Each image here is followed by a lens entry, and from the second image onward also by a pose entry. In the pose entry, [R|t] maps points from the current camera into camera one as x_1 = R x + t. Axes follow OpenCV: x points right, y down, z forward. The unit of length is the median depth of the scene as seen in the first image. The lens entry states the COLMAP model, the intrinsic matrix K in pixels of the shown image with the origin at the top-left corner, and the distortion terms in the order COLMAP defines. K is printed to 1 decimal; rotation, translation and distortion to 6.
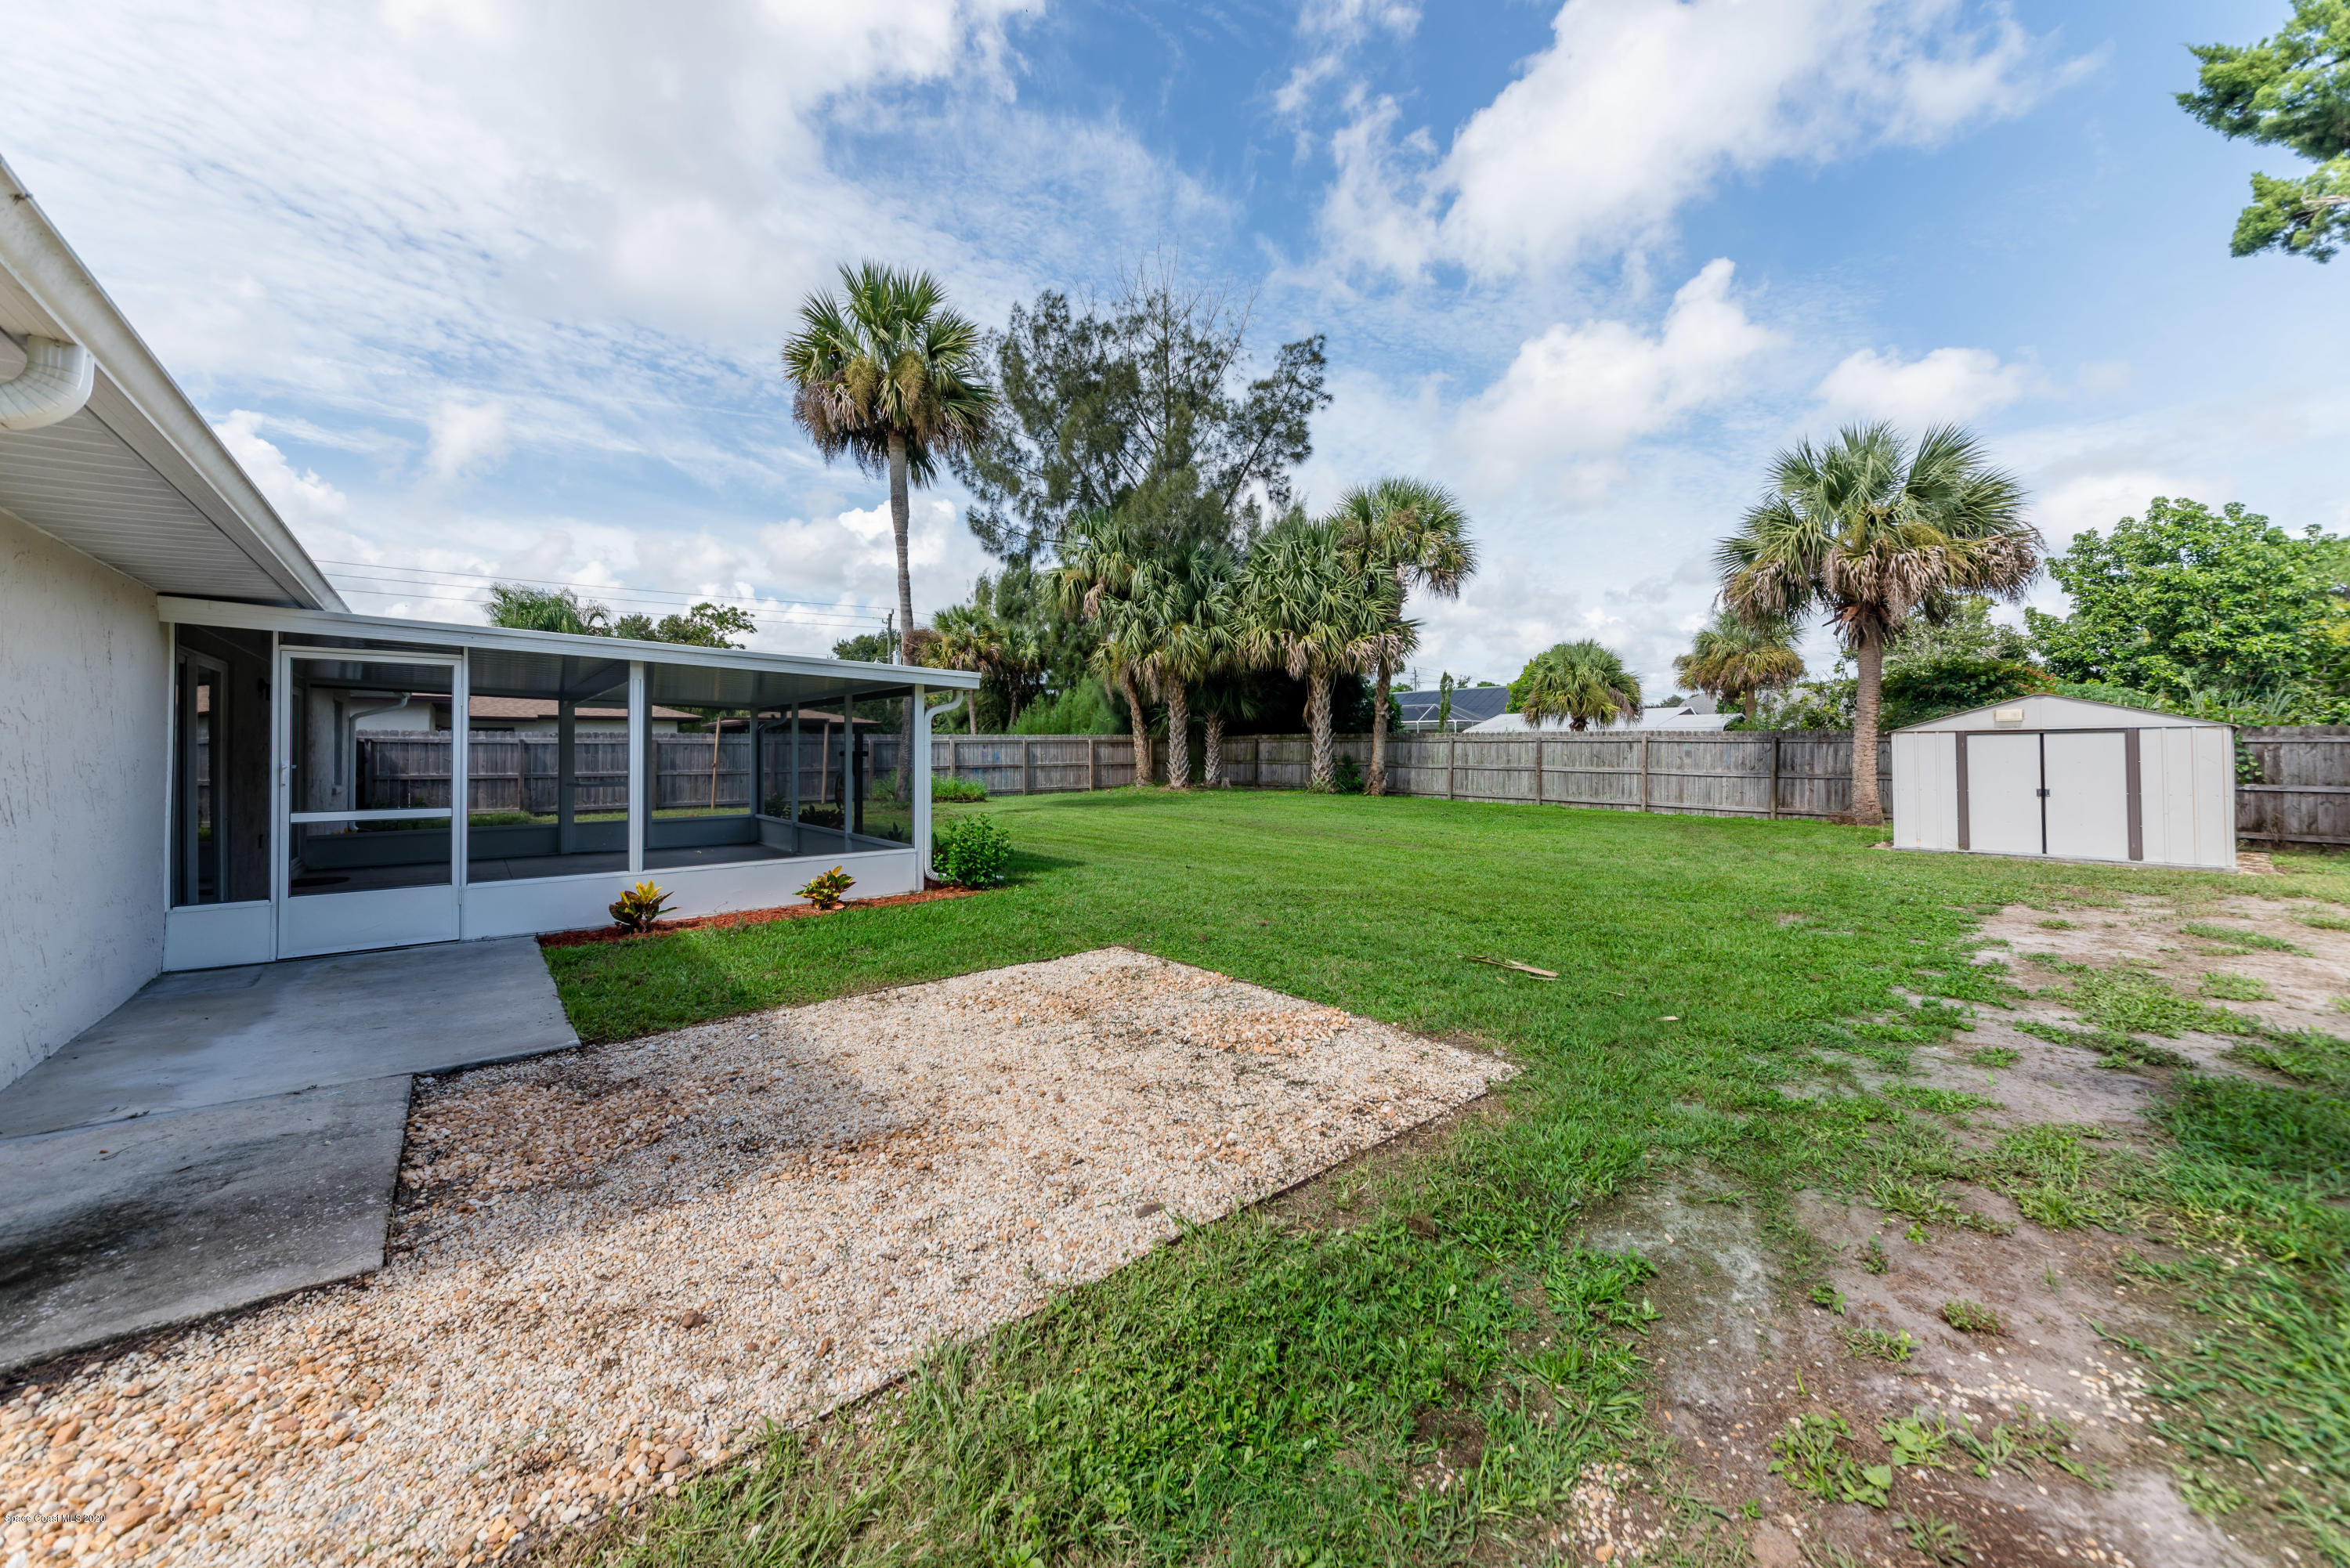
lens RADIAL K [[834.4, 0, 1158.3], [0, 834.4, 750.7], [0, 0, 1]] dist [-0.000678, 0.002120]
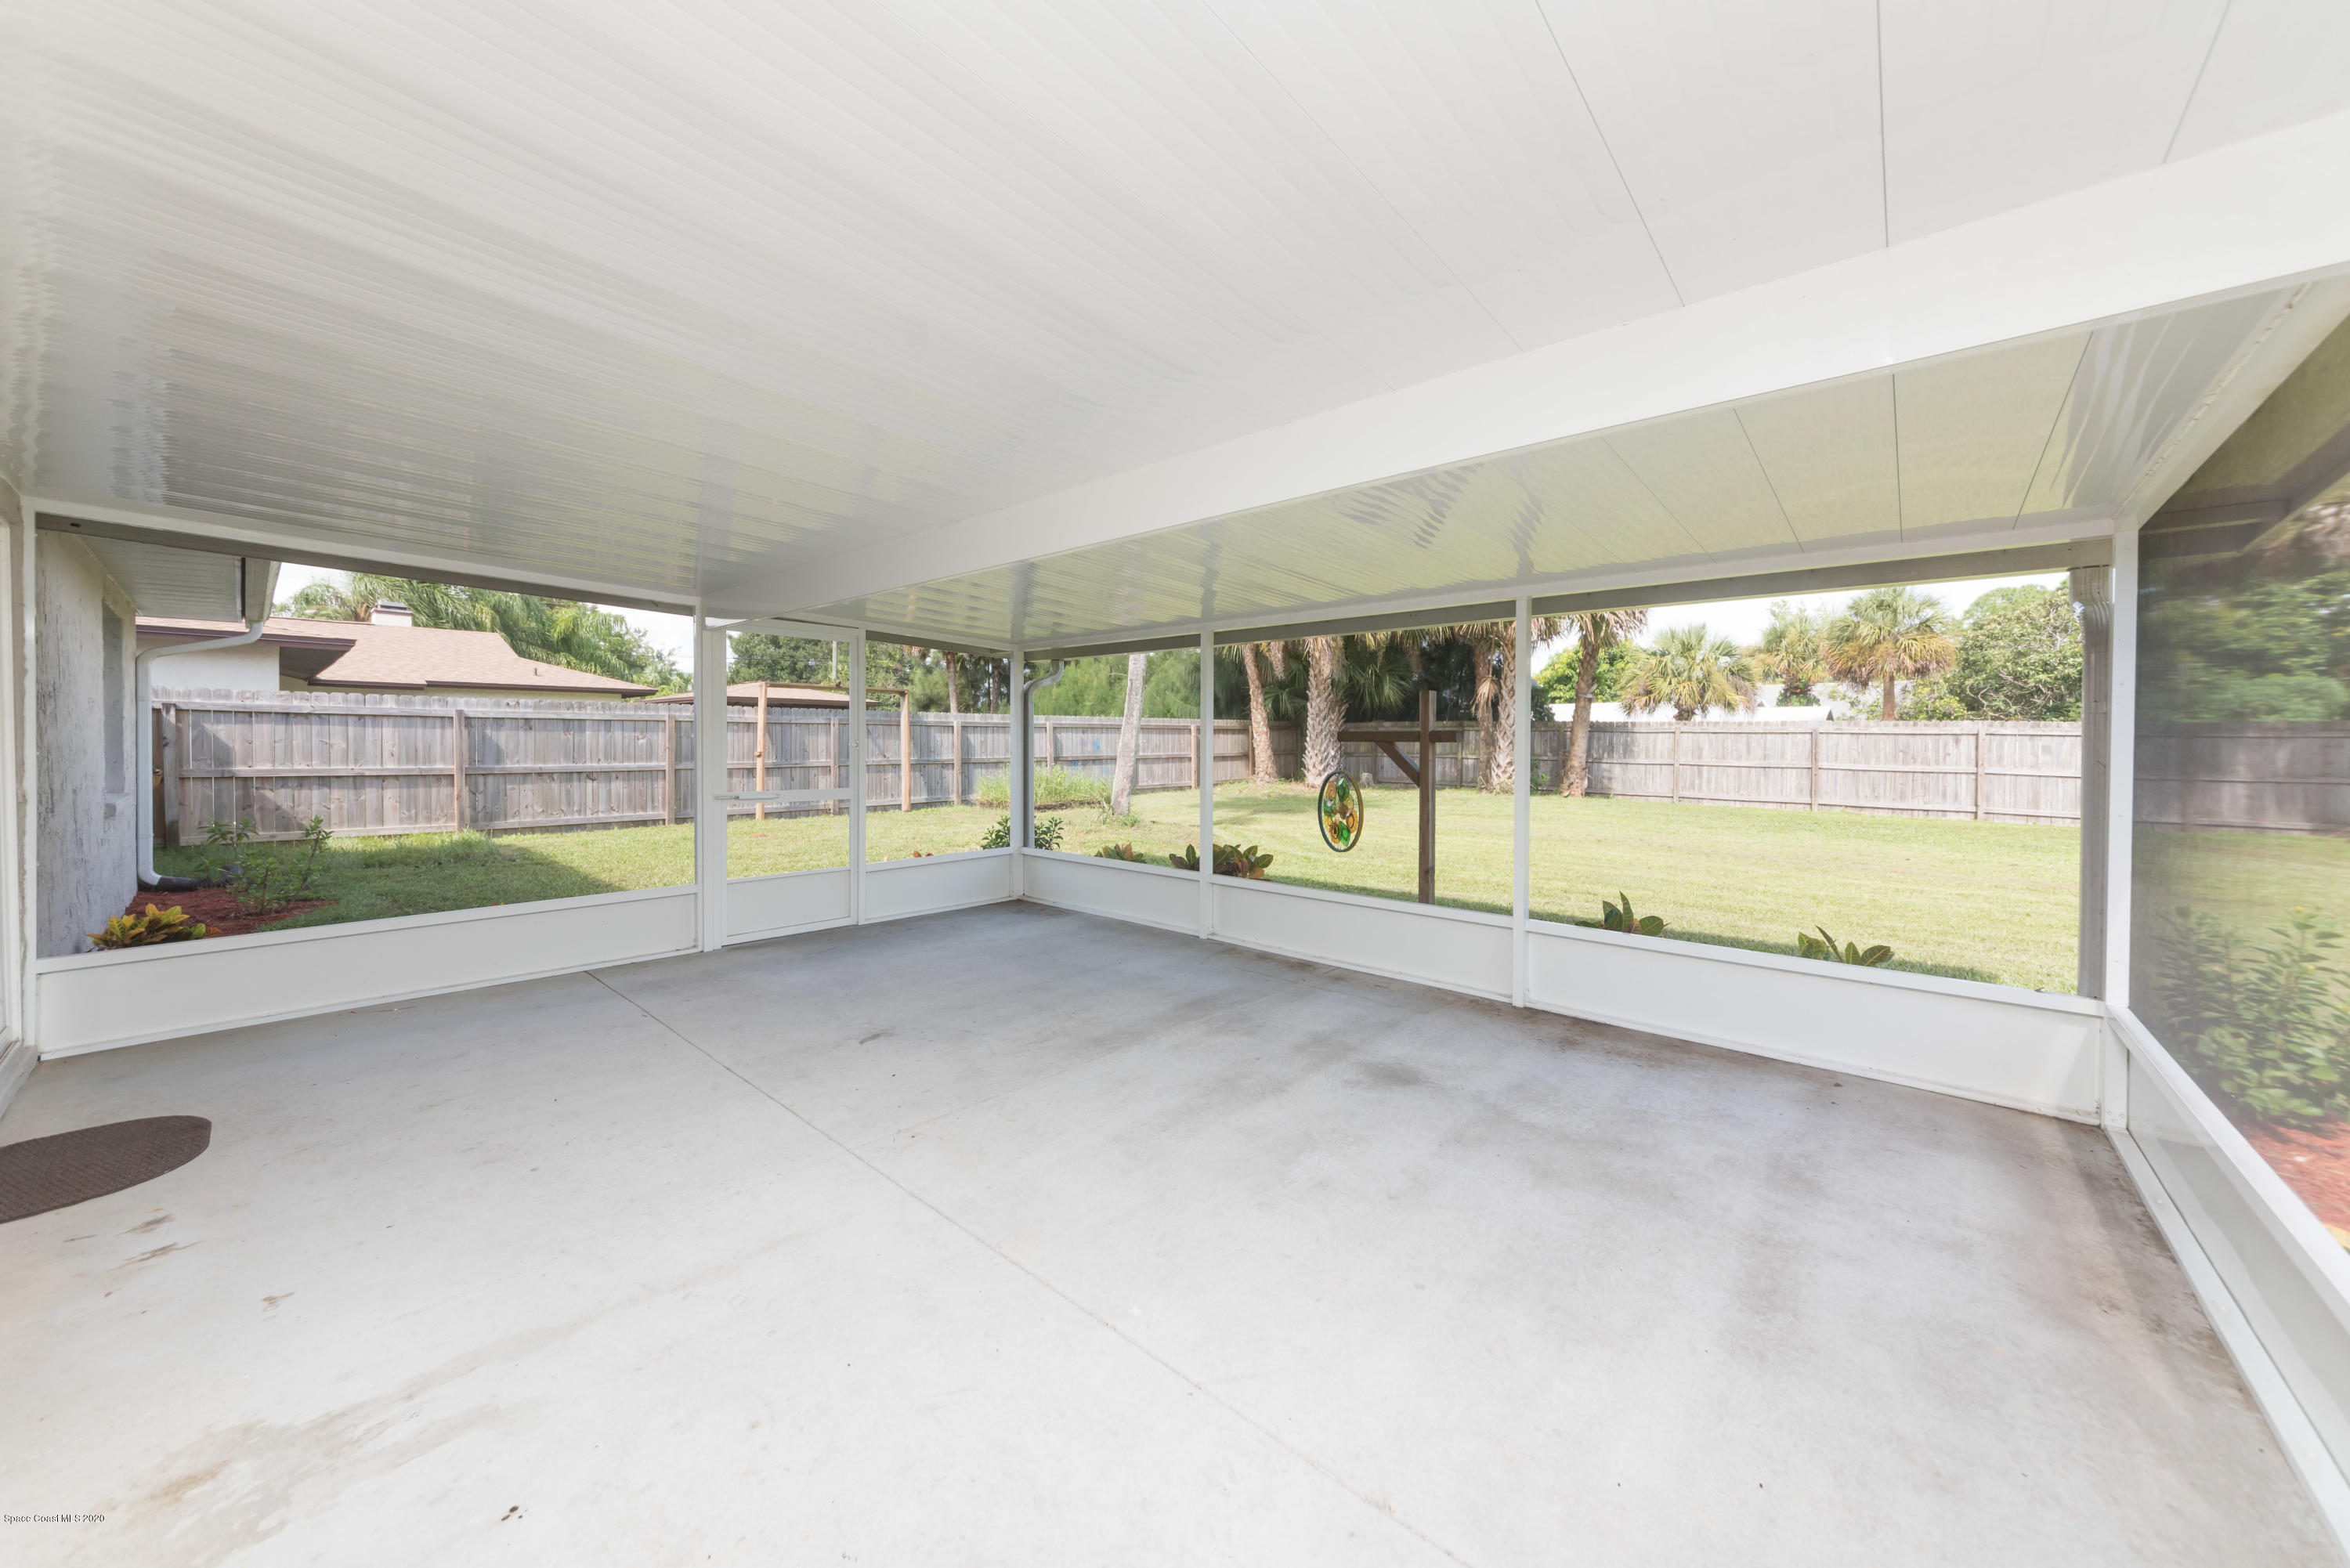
lens RADIAL K [[834.4, 0, 1170.9], [0, 834.4, 746.2], [0, 0, 1]] dist [-0.000678, 0.002120]
pose [[0.990155, 0.009257, 0.139667, -0.282732], [-0.010188, 0.999930, 0.005957, 0.003527], [-0.139602, -0.007322, 0.990181, 0.276705]]
